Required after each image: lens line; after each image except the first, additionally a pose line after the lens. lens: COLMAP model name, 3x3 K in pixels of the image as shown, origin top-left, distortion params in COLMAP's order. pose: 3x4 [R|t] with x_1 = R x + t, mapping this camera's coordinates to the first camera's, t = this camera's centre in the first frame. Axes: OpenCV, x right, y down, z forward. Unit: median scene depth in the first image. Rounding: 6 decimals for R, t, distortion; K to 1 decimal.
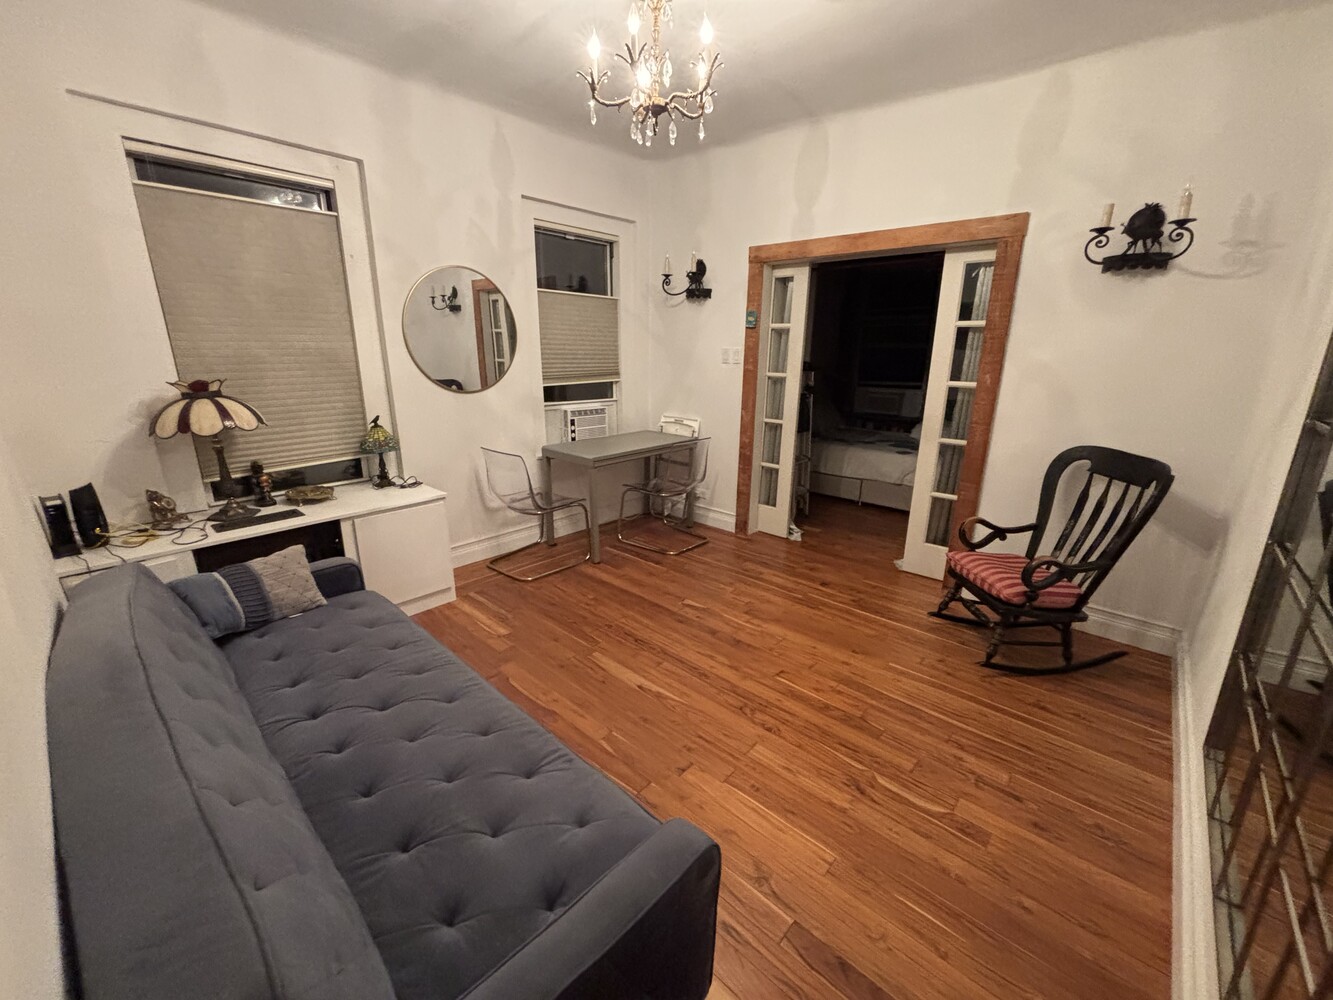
lens RADIAL K [[536.6, 0, 667.4], [0, 536.6, 498.4], [0, 0, 1]] dist [0.010532, -0.000056]
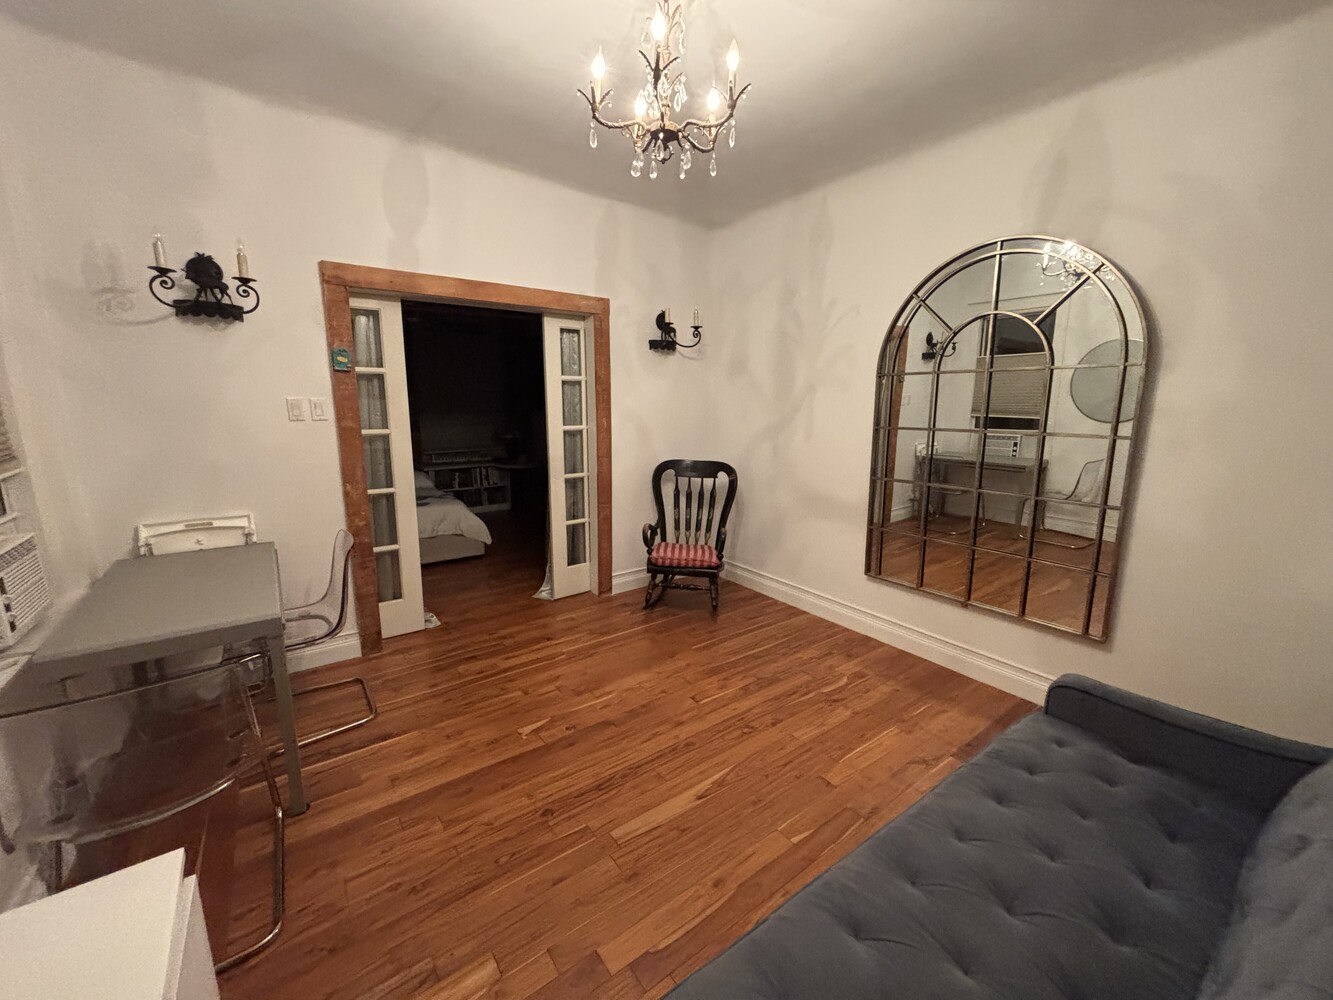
lens RADIAL K [[536.6, 0, 666.9], [0, 536.6, 494.2], [0, 0, 1]] dist [0.010532, -0.000056]
pose [[0.203192, -0.184659, 0.961568, -0.575756], [0.263384, 0.956166, 0.127965, -0.164843], [-0.943049, 0.227260, 0.242922, 0.538435]]
